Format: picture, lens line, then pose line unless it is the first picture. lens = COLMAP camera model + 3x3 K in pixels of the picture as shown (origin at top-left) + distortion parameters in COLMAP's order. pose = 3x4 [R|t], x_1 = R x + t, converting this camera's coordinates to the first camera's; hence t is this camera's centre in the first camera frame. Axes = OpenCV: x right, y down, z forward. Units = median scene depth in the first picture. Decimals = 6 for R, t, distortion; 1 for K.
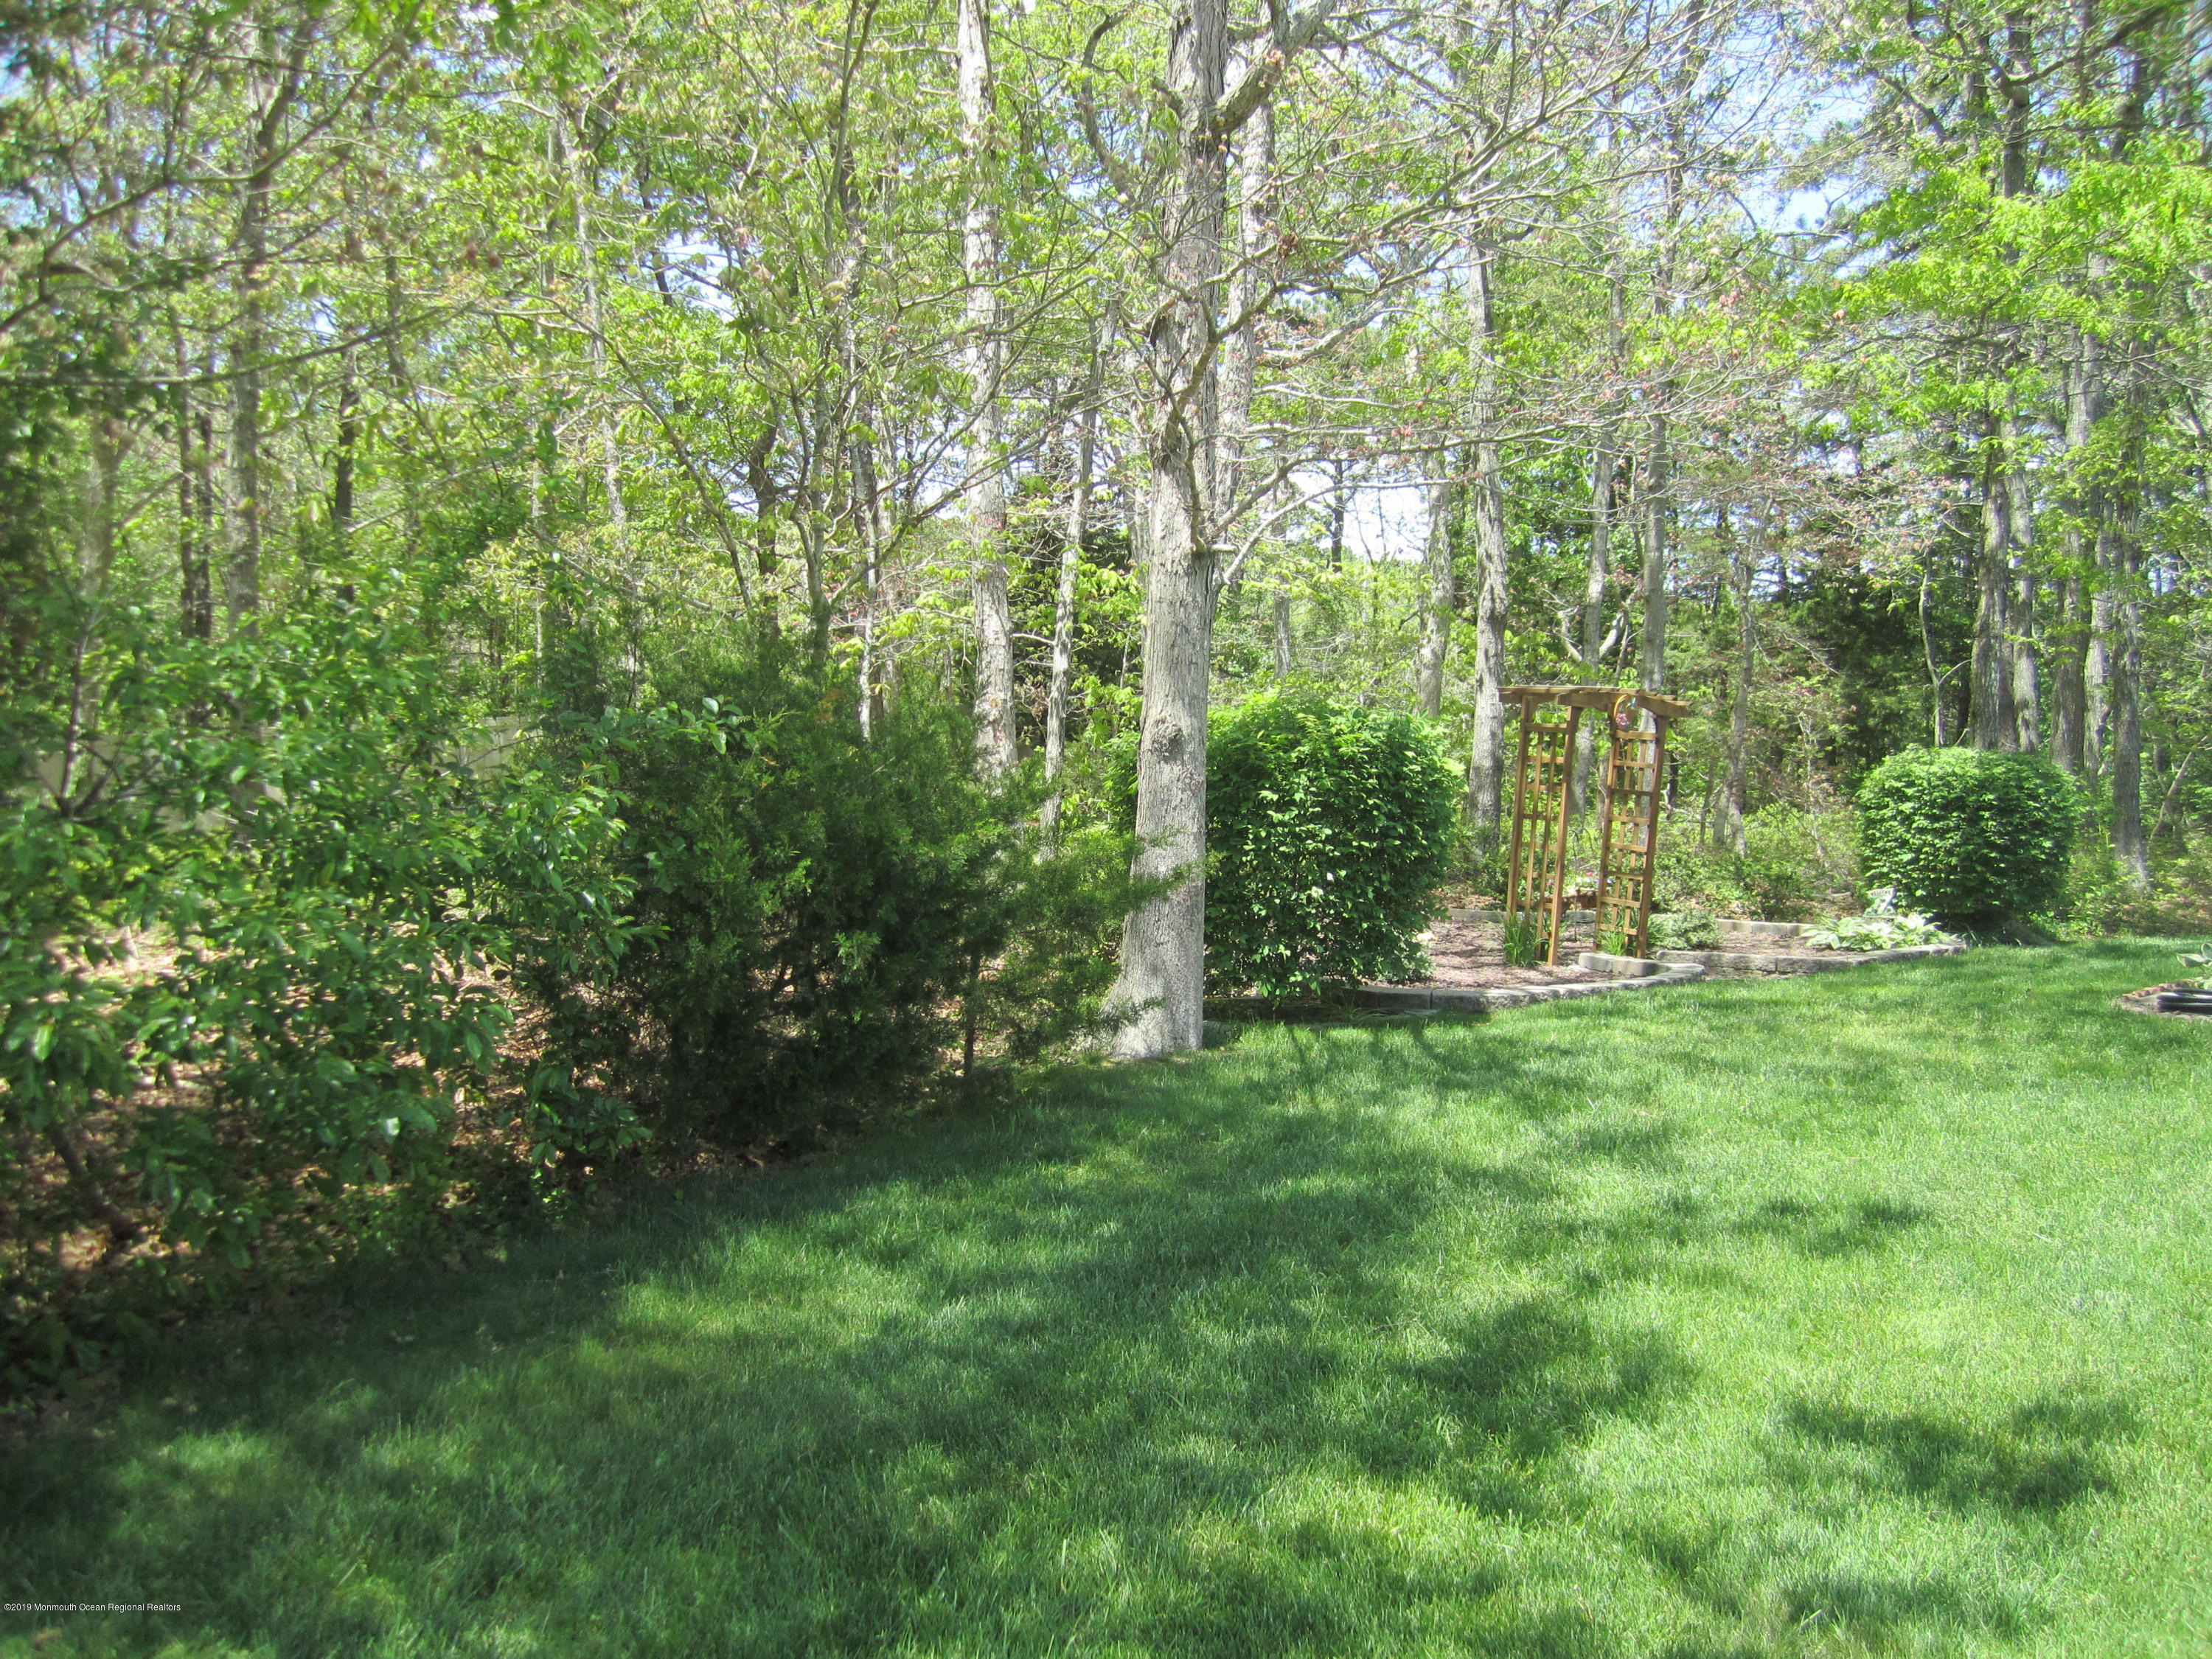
lens RADIAL K [[1844.7, 0, 1106.0], [0, 1844.7, 829.5], [0, 0, 1]] dist [-0.052039, -0.001408]
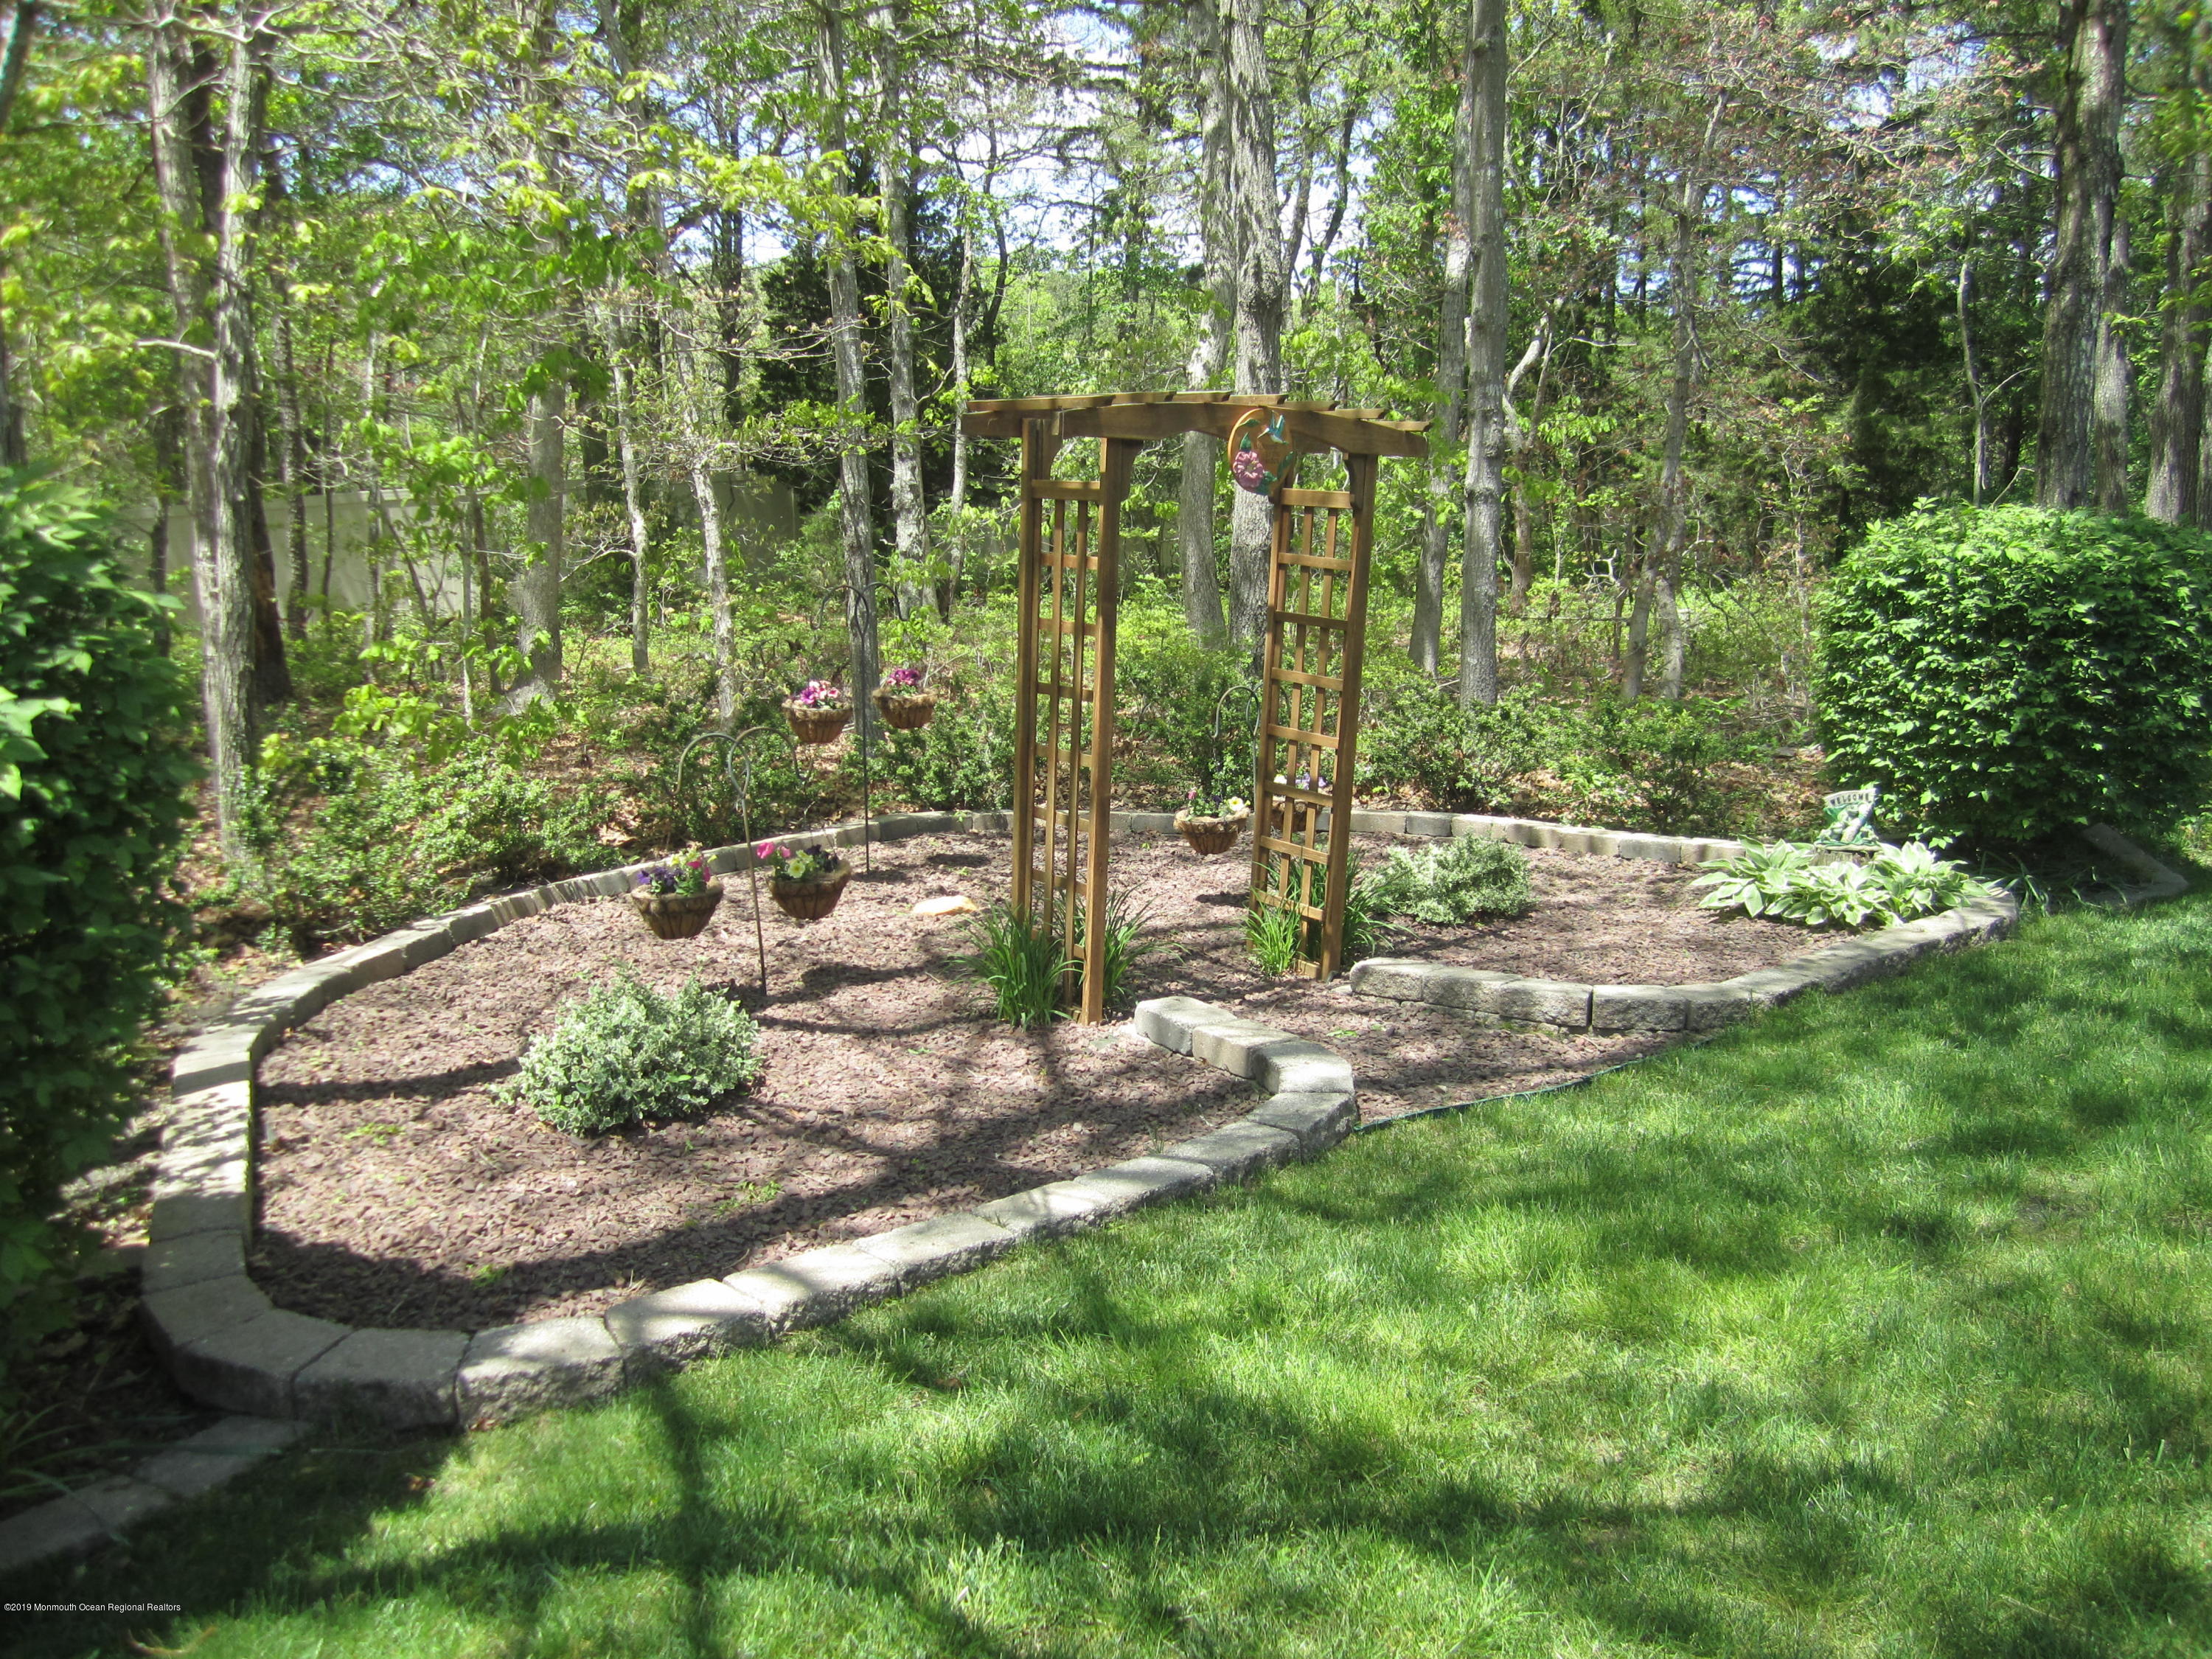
lens RADIAL K [[1794.3, 0, 1106.0], [0, 1794.3, 829.5], [0, 0, 1]] dist [-0.050216, 0.003583]
pose [[0.999328, -0.022845, -0.028667, 0.231427], [0.026474, 0.990716, 0.133346, -0.028493], [0.025354, -0.134015, 0.990655, 0.504209]]
